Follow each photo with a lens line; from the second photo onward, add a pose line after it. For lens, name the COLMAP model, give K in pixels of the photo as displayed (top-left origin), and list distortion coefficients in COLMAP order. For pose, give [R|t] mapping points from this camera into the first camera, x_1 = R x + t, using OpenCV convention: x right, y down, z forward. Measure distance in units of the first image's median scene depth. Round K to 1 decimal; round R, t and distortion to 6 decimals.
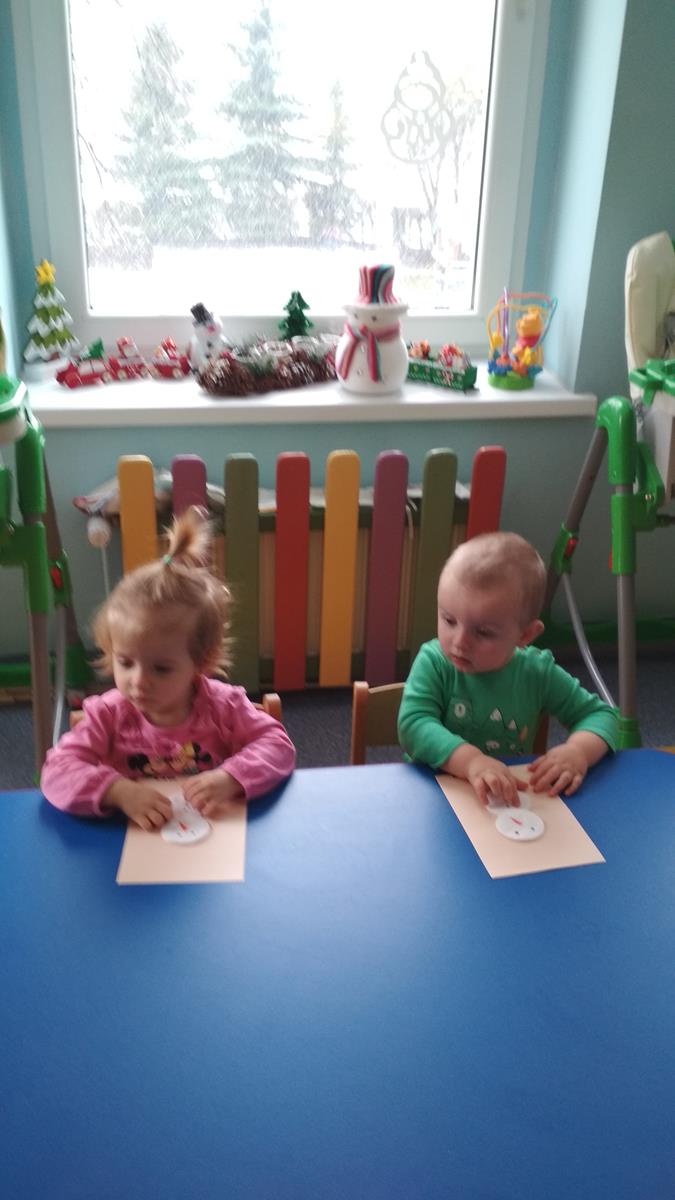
lens RADIAL K [[1058.1, 0, 337.5], [0, 1058.1, 600.0], [0, 0, 1]] dist [0.085045, -0.218460]
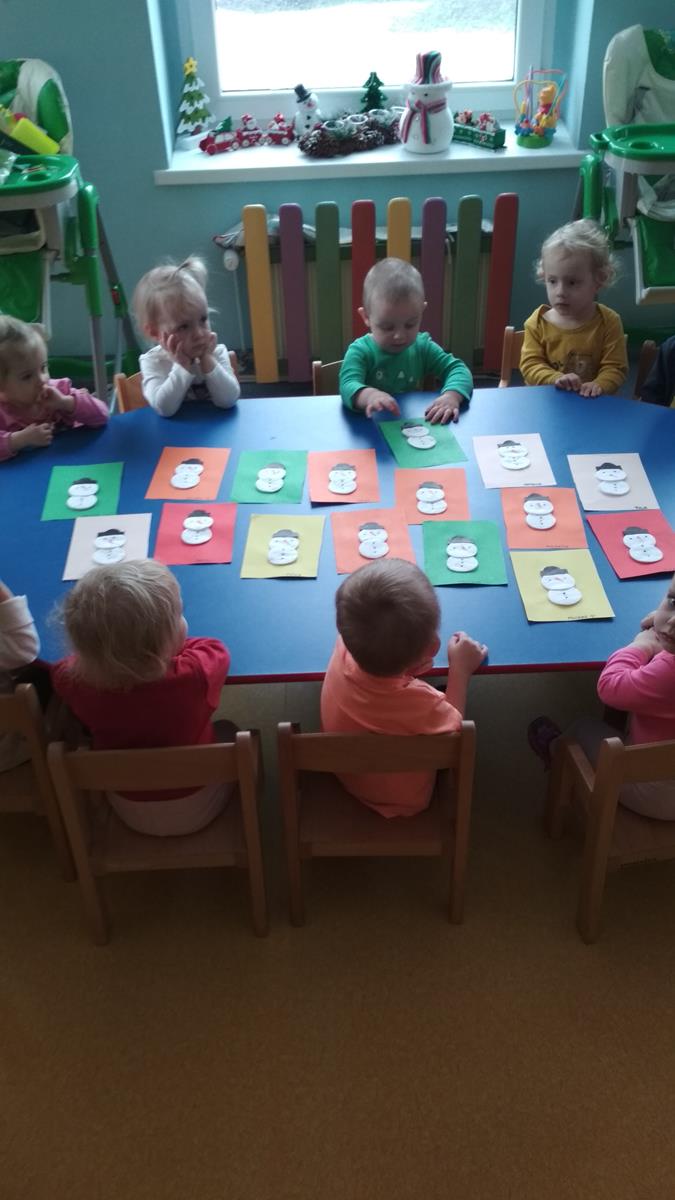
lens RADIAL K [[1058.1, 0, 337.5], [0, 1058.1, 600.0], [0, 0, 1]] dist [0.085045, -0.218460]
pose [[0.991109, 0.029329, -0.129777, 0.114217], [-0.001297, 0.977484, 0.211004, 0.076574], [0.133044, -0.208960, 0.968832, -0.454602]]
